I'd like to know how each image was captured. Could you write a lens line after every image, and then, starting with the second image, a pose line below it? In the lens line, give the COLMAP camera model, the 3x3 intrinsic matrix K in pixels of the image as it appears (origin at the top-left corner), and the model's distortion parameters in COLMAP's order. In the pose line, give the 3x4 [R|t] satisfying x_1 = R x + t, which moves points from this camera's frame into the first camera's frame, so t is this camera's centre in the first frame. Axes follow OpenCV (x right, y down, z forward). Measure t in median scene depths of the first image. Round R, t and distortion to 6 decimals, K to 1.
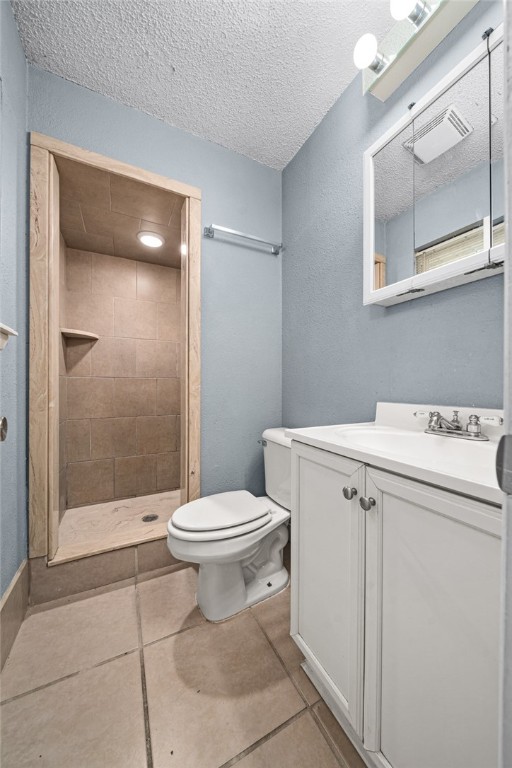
lens RADIAL K [[272.0, 0, 256.0], [0, 272.0, 384.0], [0, 0, 1]] dist [-0.002208, -0.000128]
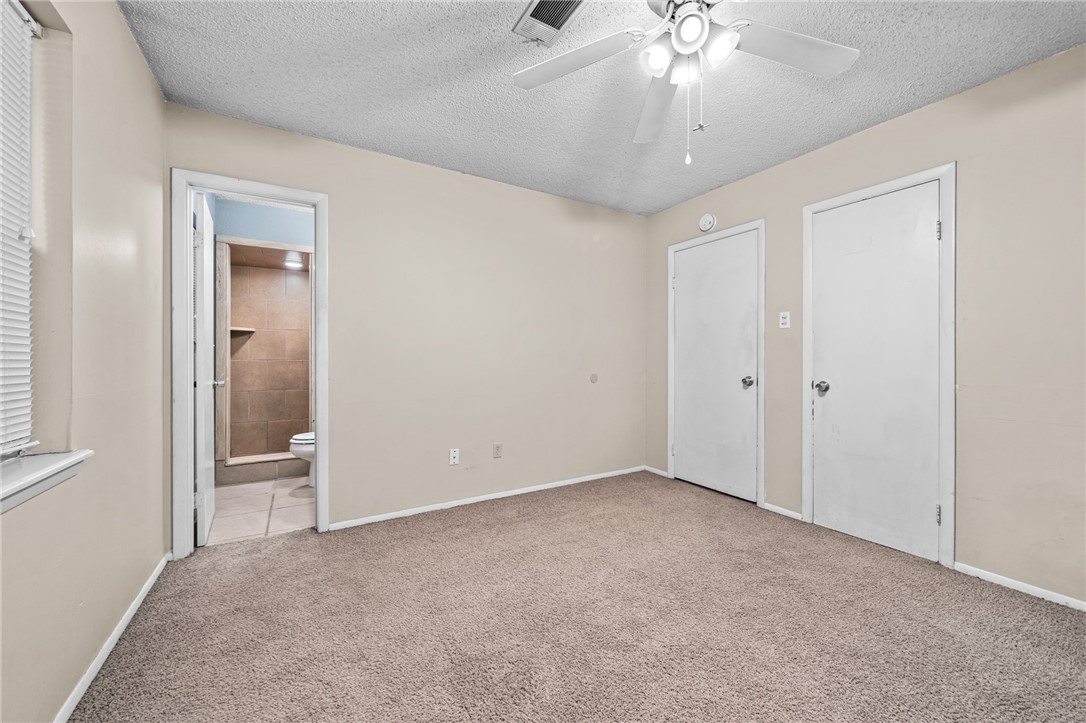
lens RADIAL K [[427.9, 0, 542.4], [0, 427.9, 355.6], [0, 0, 1]] dist [0.000042, 0.000027]
pose [[0.998421, 0.000236, 0.056175, 1.124959], [-0.000334, 0.999998, 0.001742, -0.081193], [-0.056174, -0.001758, 0.998419, -1.863512]]
